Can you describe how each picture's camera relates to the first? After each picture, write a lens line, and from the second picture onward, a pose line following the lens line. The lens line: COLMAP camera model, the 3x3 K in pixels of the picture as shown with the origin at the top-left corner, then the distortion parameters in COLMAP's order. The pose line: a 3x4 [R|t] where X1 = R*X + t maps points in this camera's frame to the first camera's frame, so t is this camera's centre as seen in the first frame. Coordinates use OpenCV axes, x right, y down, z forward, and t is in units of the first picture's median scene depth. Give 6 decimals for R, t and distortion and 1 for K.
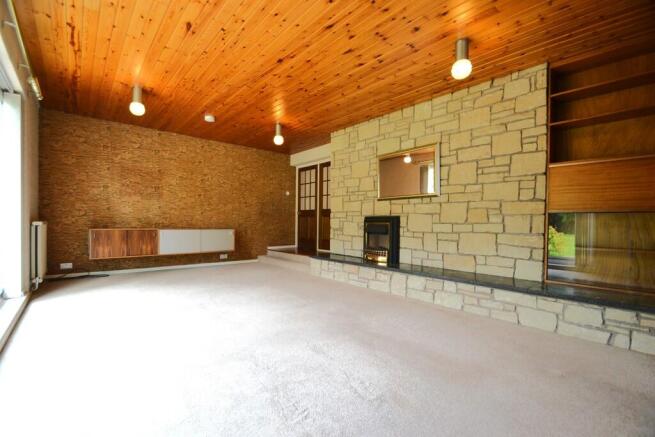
lens RADIAL K [[295.6, 0, 325.5], [0, 295.6, 221.2], [0, 0, 1]] dist [0.002998, -0.005629]
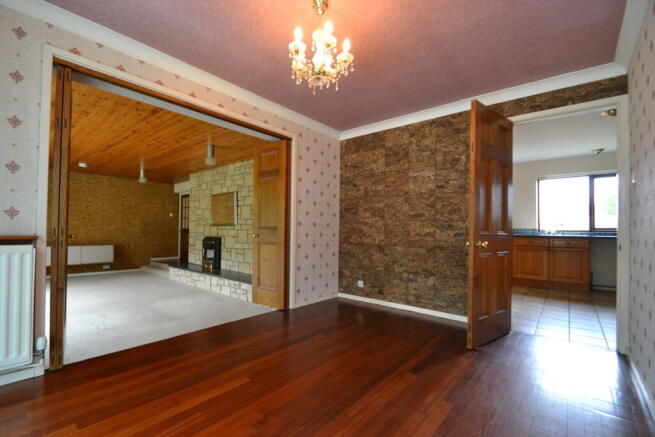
lens RADIAL K [[295.6, 0, 329.6], [0, 295.6, 220.3], [0, 0, 1]] dist [0.002998, -0.005629]
pose [[0.986835, 0.006140, 0.161617, 0.447893], [-0.001087, 0.999508, -0.031333, -0.046048], [-0.161730, 0.030745, 0.986356, -0.453471]]
